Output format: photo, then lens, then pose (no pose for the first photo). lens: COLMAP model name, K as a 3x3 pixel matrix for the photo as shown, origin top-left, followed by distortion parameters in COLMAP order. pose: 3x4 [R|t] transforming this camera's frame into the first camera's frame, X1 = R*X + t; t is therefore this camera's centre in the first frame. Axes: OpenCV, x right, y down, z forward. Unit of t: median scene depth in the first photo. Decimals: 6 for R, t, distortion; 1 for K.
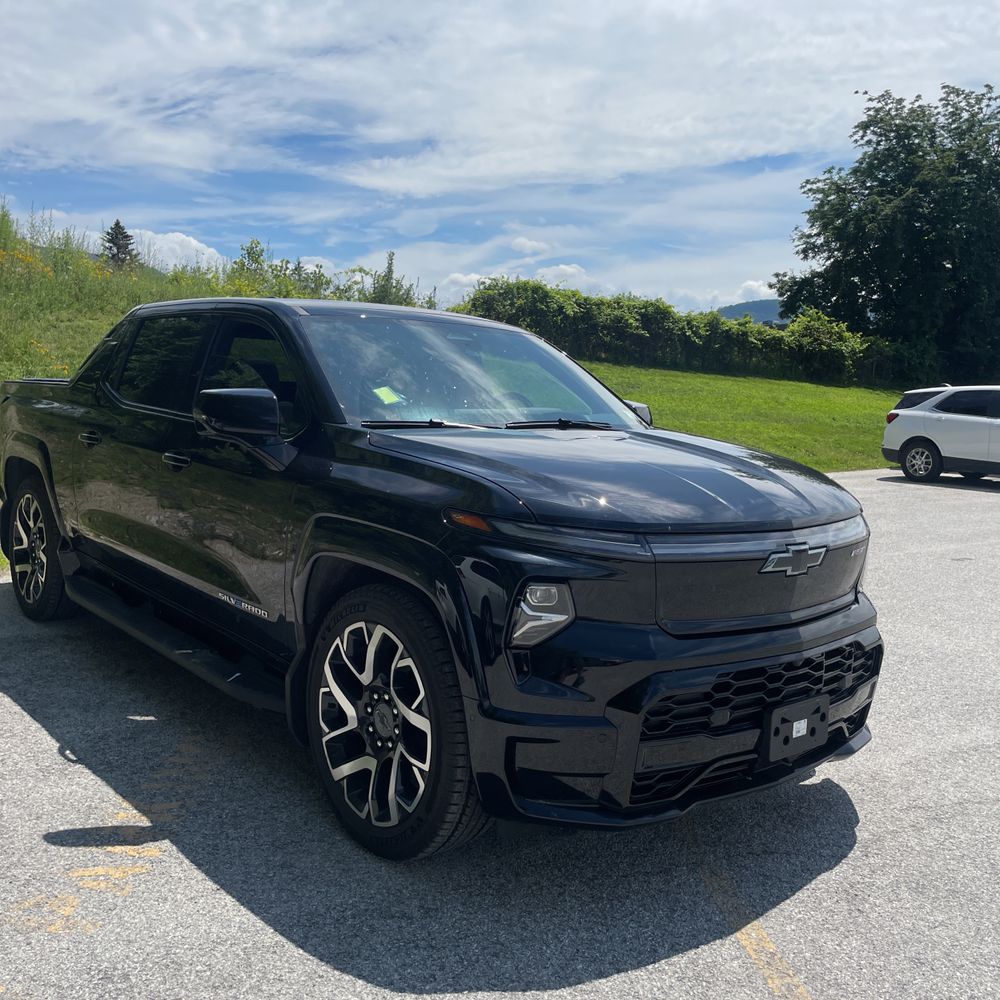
lens RADIAL K [[1008.9, 0, 512.9], [0, 1008.9, 516.8], [0, 0, 1]] dist [0.013544, 0.000000]
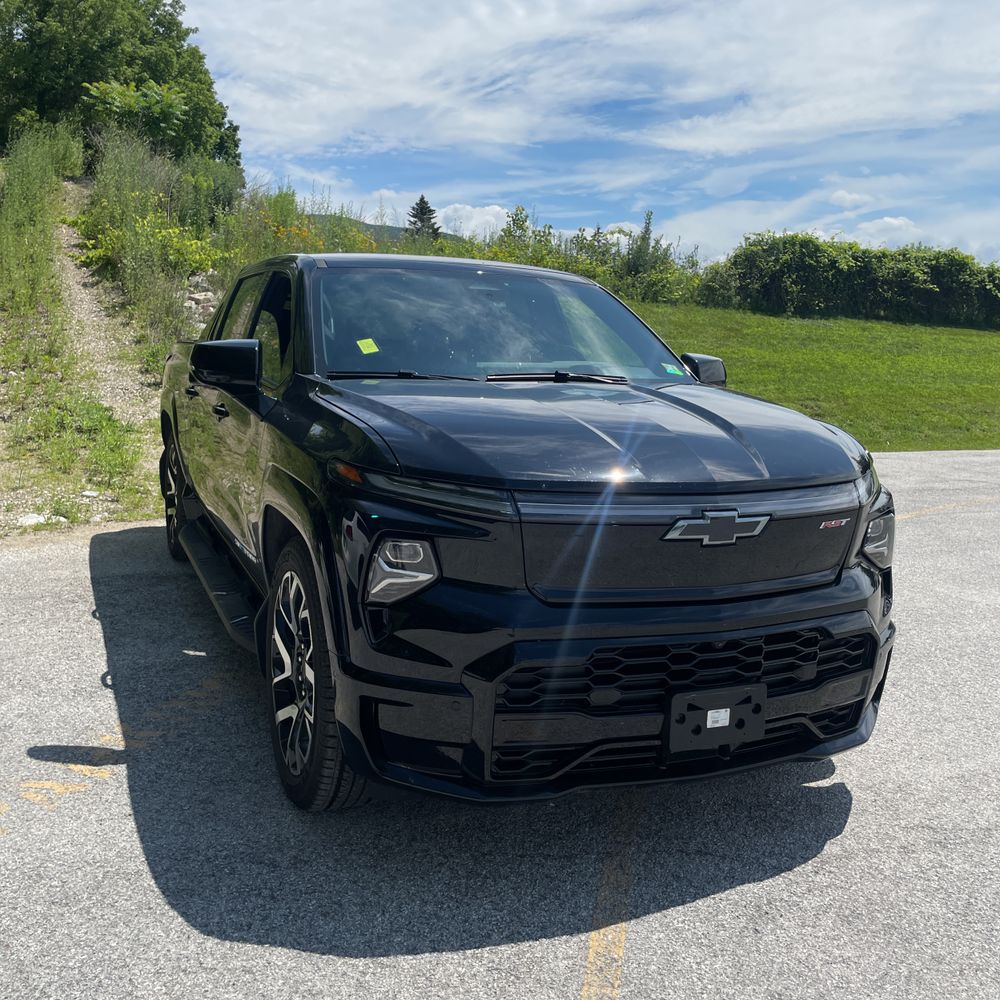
lens RADIAL K [[1008.9, 0, 510.3], [0, 1008.9, 502.2], [0, 0, 1]] dist [0.013544, 0.000000]
pose [[0.955884, 0.034826, -0.291673, 0.340078], [-0.028878, 0.999278, 0.024673, 0.003314], [0.292322, -0.015162, 0.956200, 0.095871]]
